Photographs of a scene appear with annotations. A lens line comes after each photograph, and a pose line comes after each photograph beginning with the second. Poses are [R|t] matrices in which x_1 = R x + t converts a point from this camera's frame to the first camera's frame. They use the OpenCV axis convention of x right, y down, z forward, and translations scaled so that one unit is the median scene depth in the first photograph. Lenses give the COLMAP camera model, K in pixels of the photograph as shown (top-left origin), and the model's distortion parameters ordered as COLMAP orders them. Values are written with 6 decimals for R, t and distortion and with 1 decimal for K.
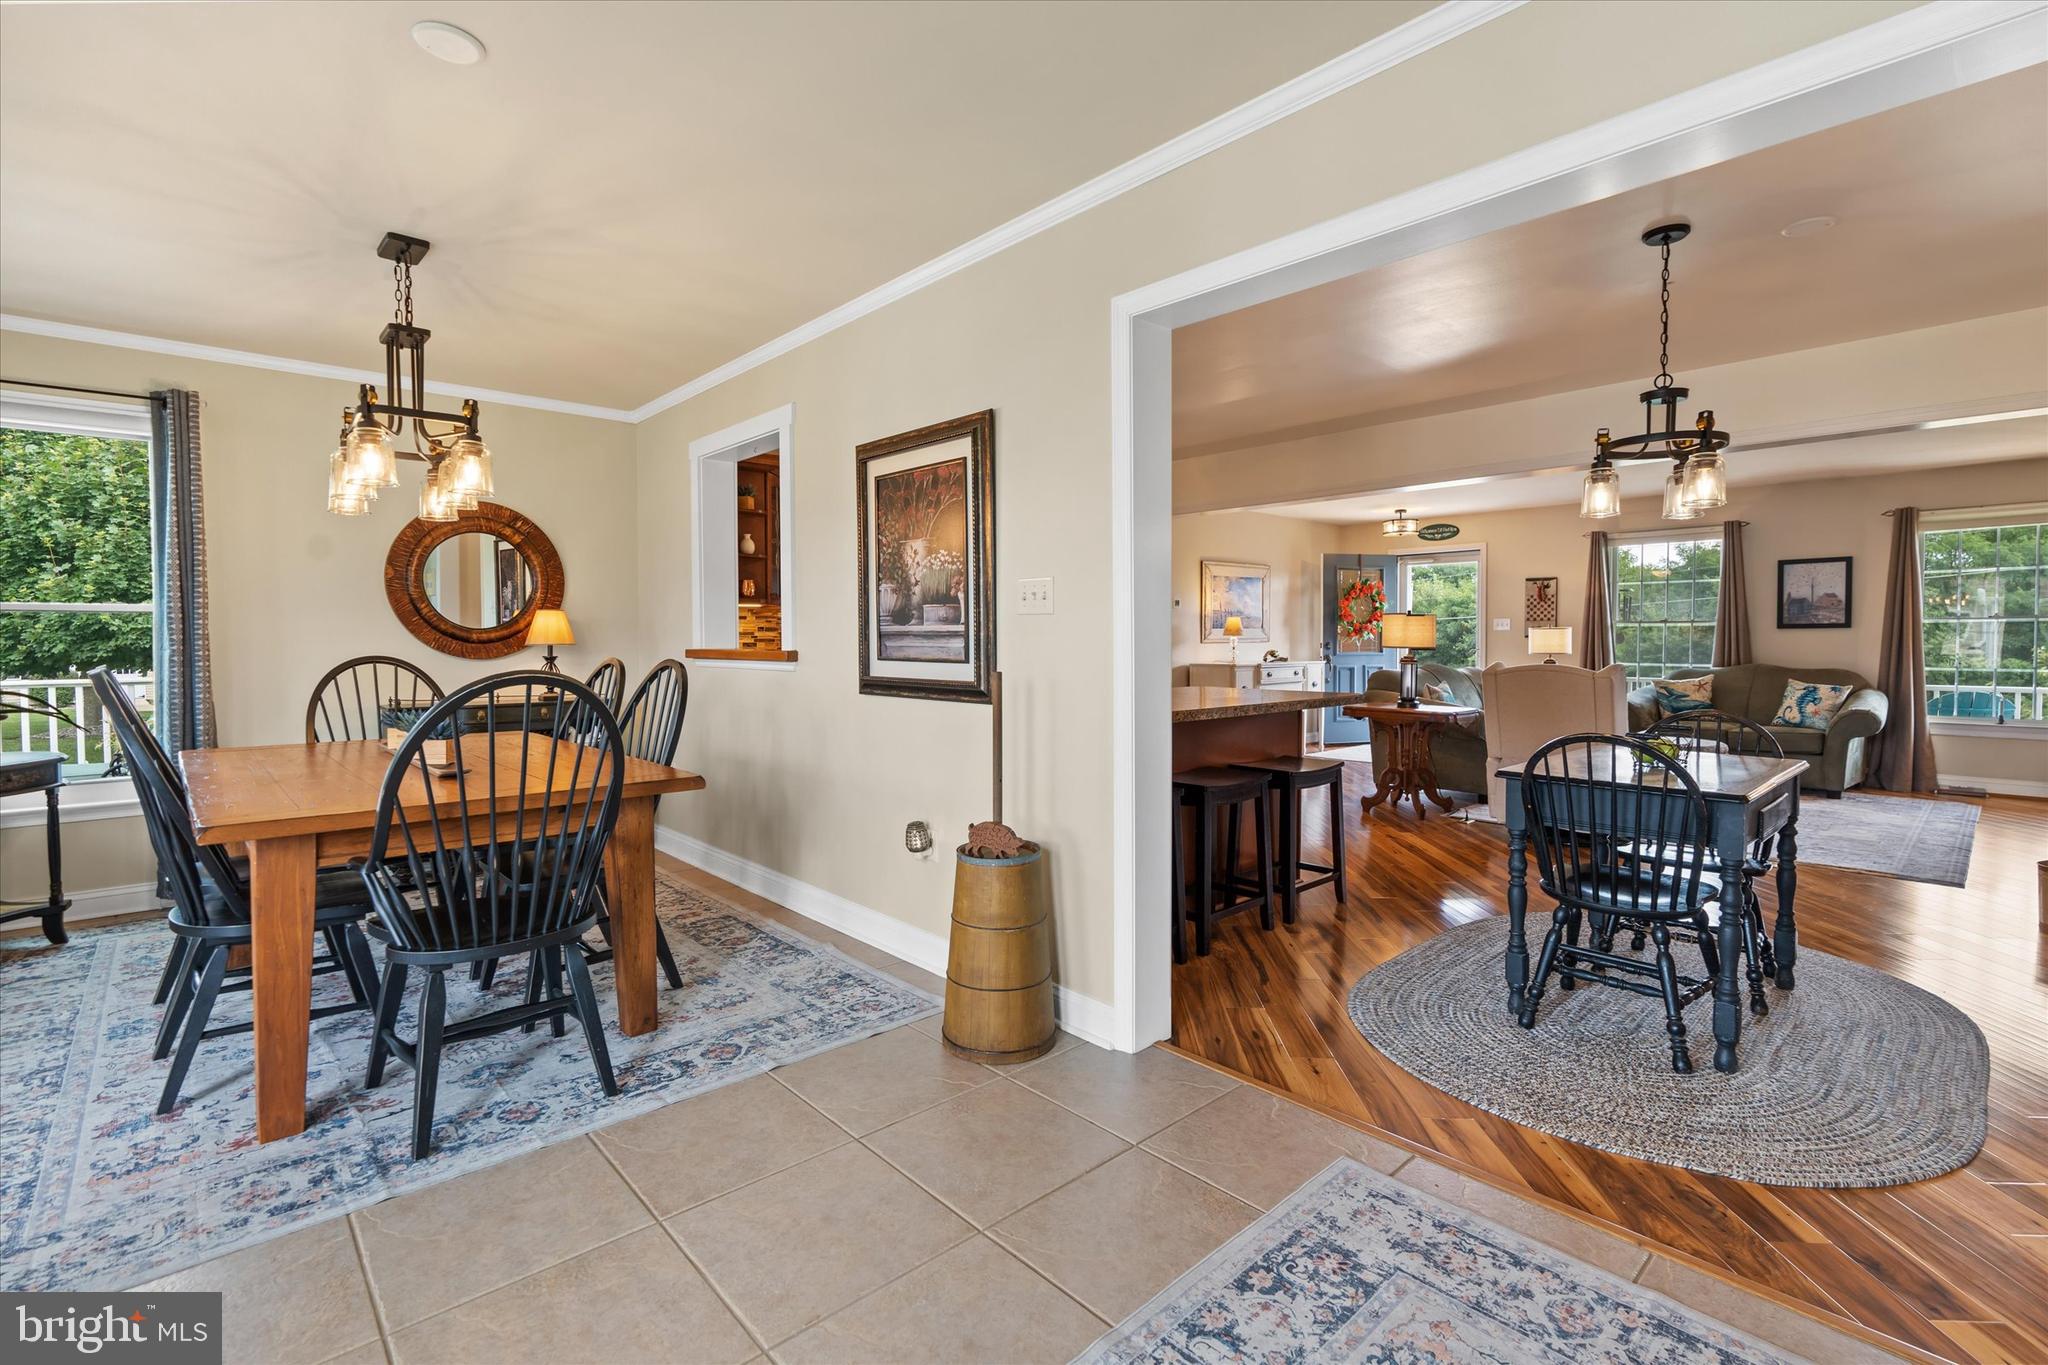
lens RADIAL K [[941.5, 0, 1022.4], [0, 941.5, 621.7], [0, 0, 1]] dist [-0.004599, 0.000460]
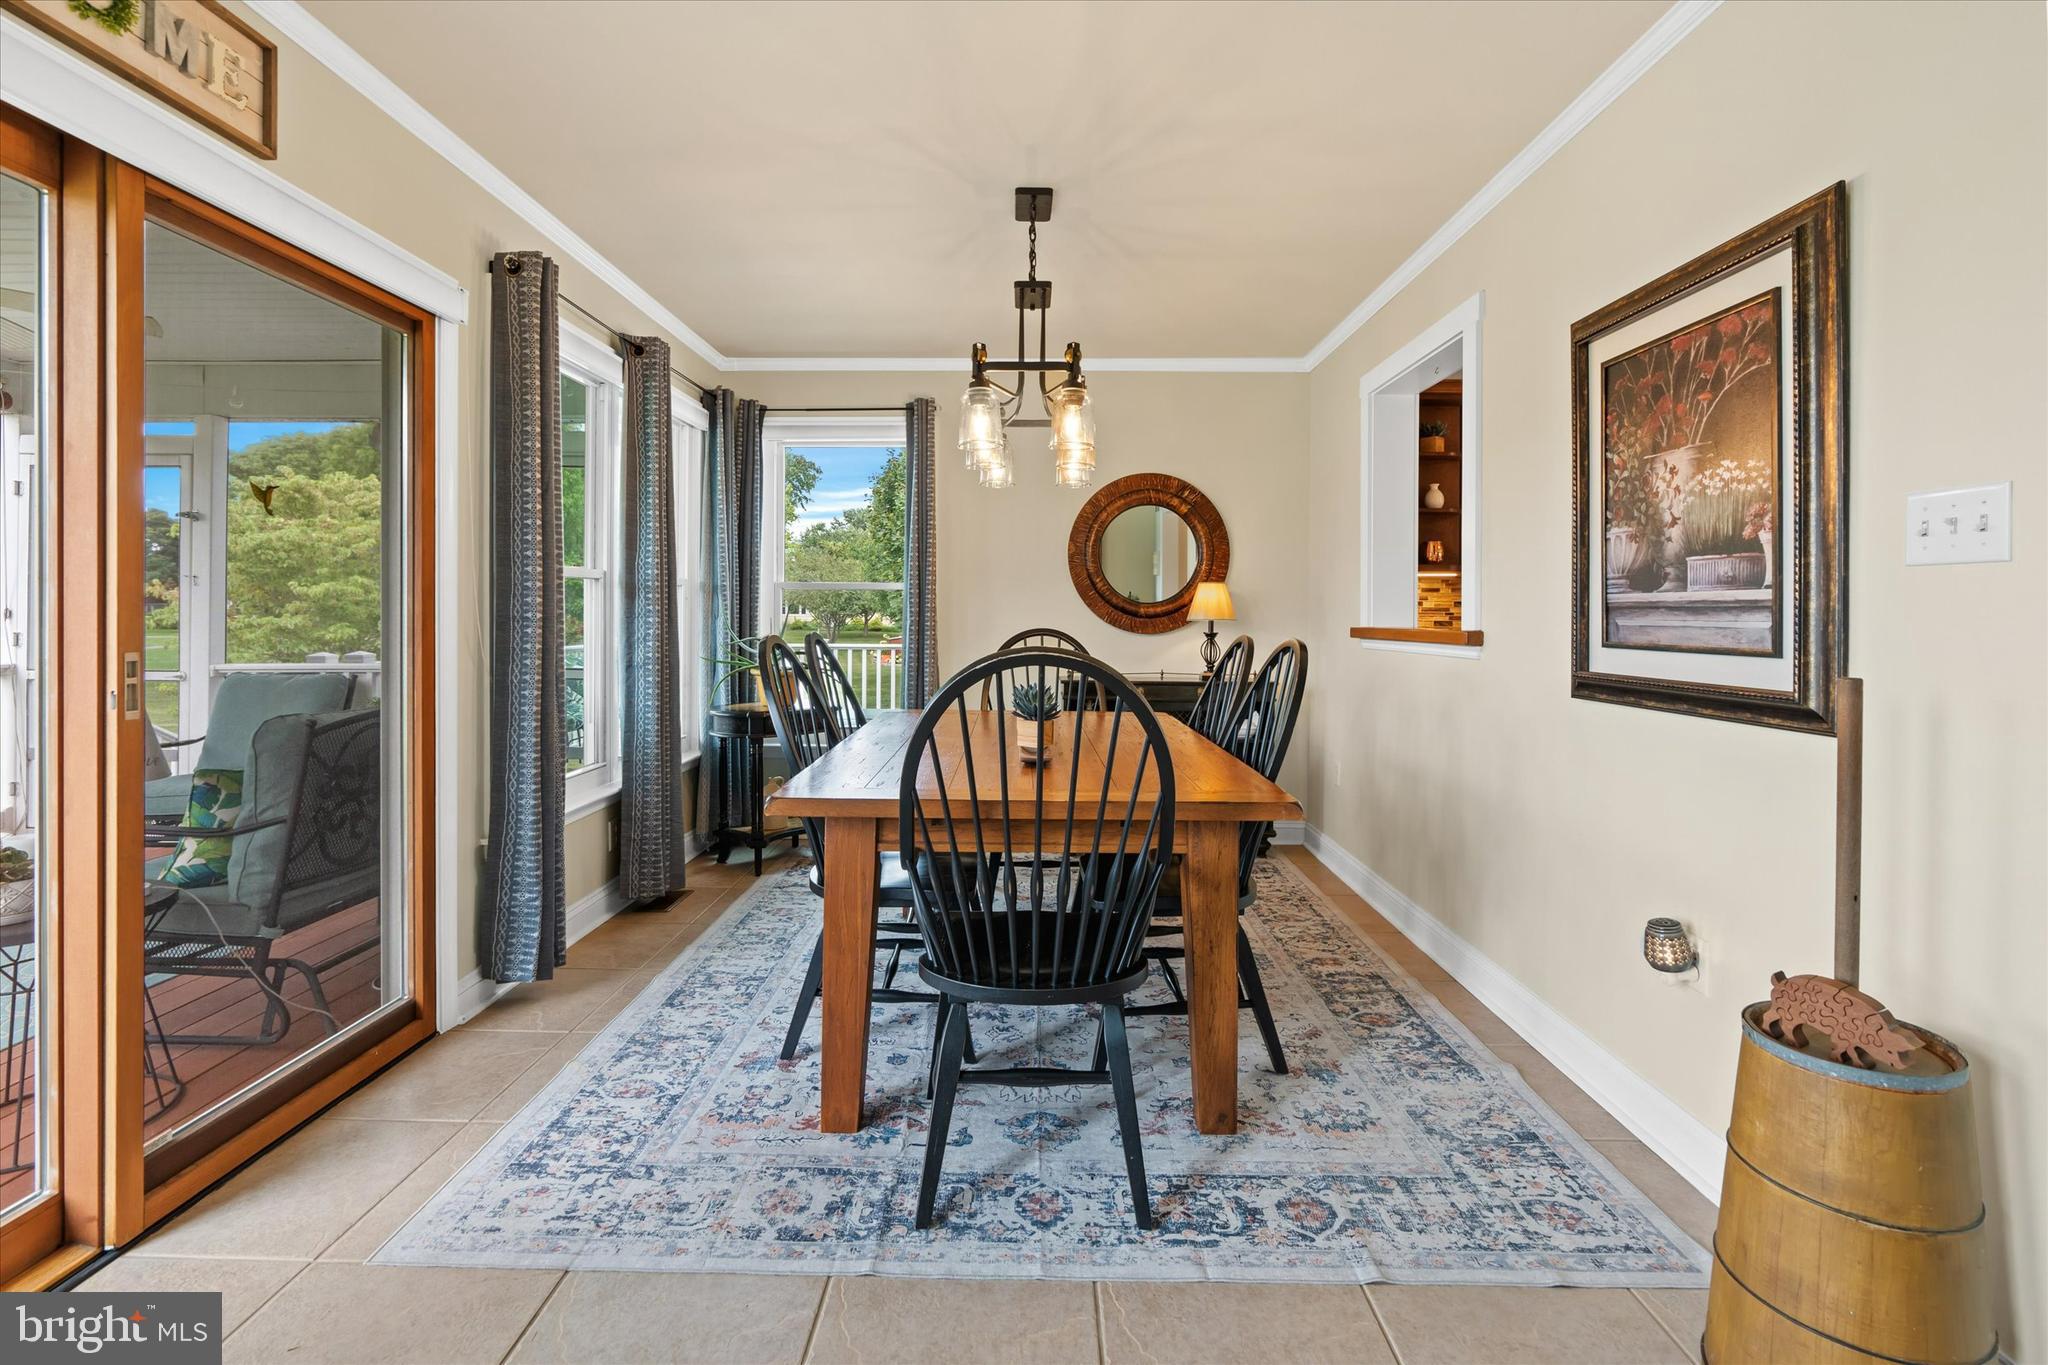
lens RADIAL K [[941.5, 0, 1022.4], [0, 941.5, 621.7], [0, 0, 1]] dist [-0.004599, 0.000460]
pose [[0.733003, 0.012015, -0.680119, -0.008852], [0.002235, 0.999796, 0.020071, 0.010587], [0.680222, -0.016232, 0.732827, 0.290210]]
